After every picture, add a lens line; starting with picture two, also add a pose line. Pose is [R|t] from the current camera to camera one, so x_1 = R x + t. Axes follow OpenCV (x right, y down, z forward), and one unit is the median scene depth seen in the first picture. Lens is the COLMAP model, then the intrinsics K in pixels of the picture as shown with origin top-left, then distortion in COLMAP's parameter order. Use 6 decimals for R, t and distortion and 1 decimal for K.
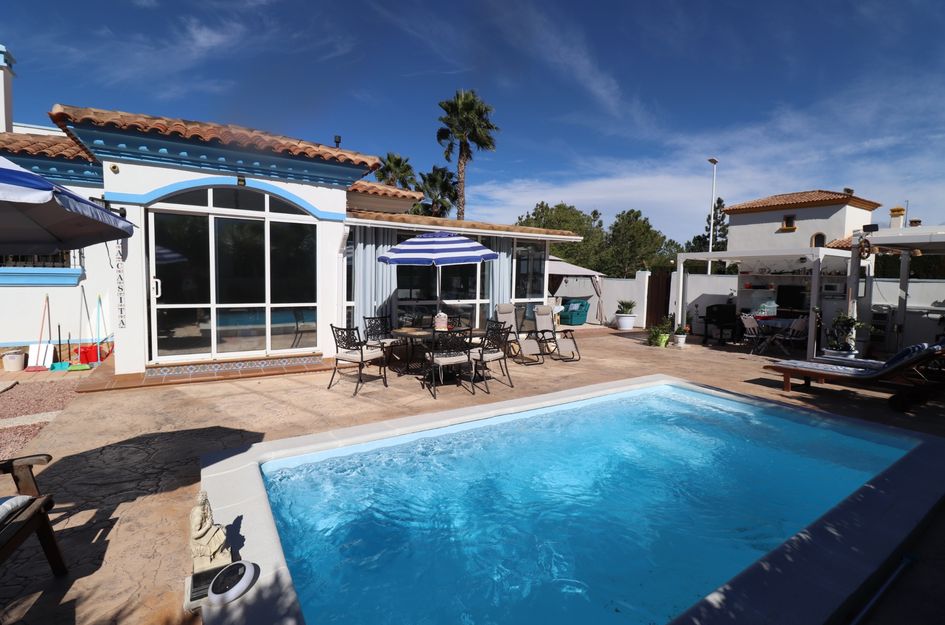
lens RADIAL K [[439.7, 0, 479.8], [0, 439.7, 298.1], [0, 0, 1]] dist [-0.006753, -0.006134]
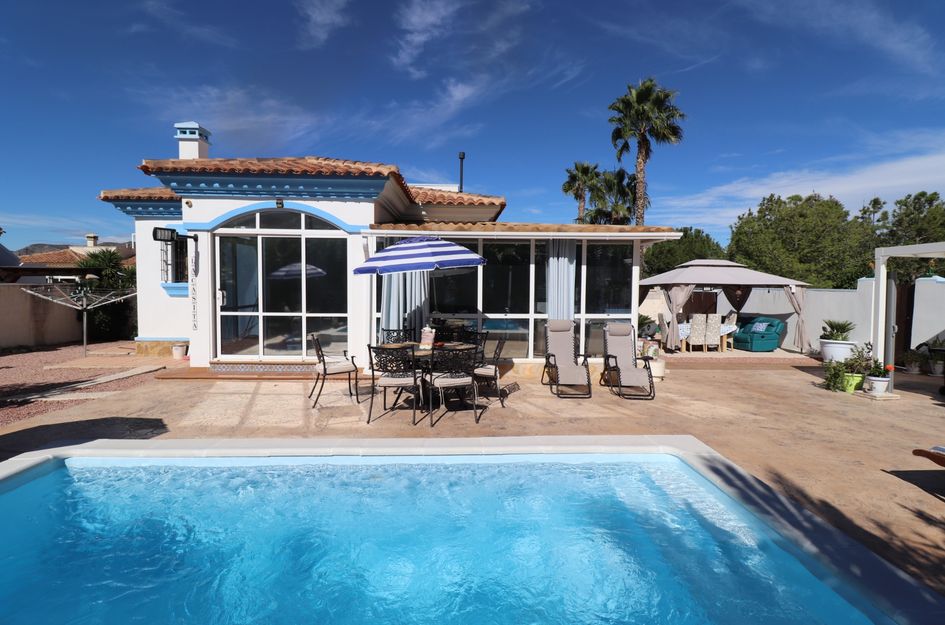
lens RADIAL K [[439.7, 0, 476.9], [0, 439.7, 289.7], [0, 0, 1]] dist [-0.006753, -0.006134]
pose [[0.866935, -0.007323, -0.498368, 0.301960], [-0.017888, 0.998791, -0.045793, -0.002095], [0.498100, 0.048614, 0.865756, 0.187046]]
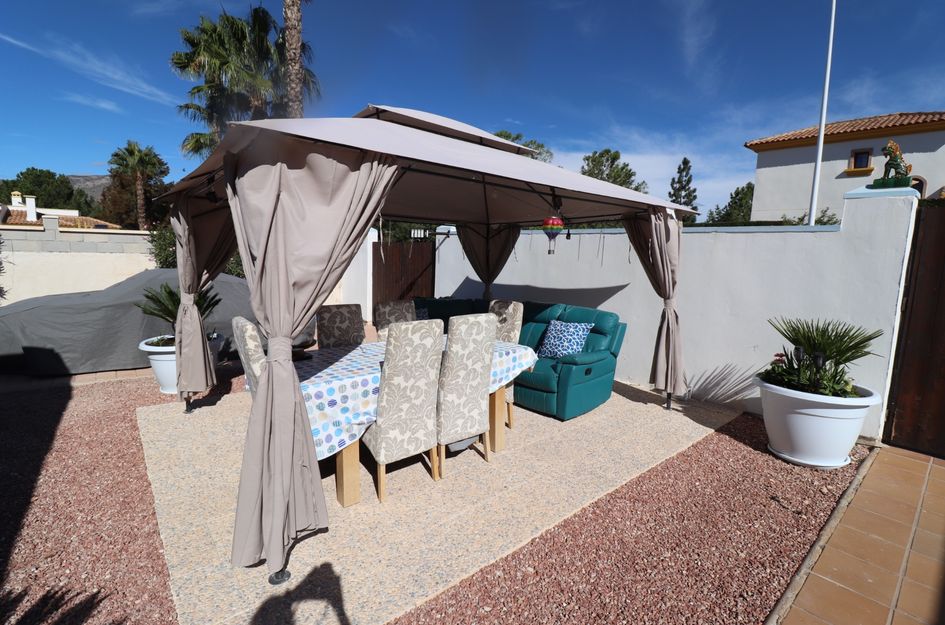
lens RADIAL K [[439.7, 0, 478.0], [0, 439.7, 310.6], [0, 0, 1]] dist [-0.006753, -0.006134]
pose [[0.991561, -0.013068, 0.128983, 0.229962], [0.002418, 0.996598, 0.082385, -0.029202], [-0.129620, -0.081378, 0.988219, 1.337522]]
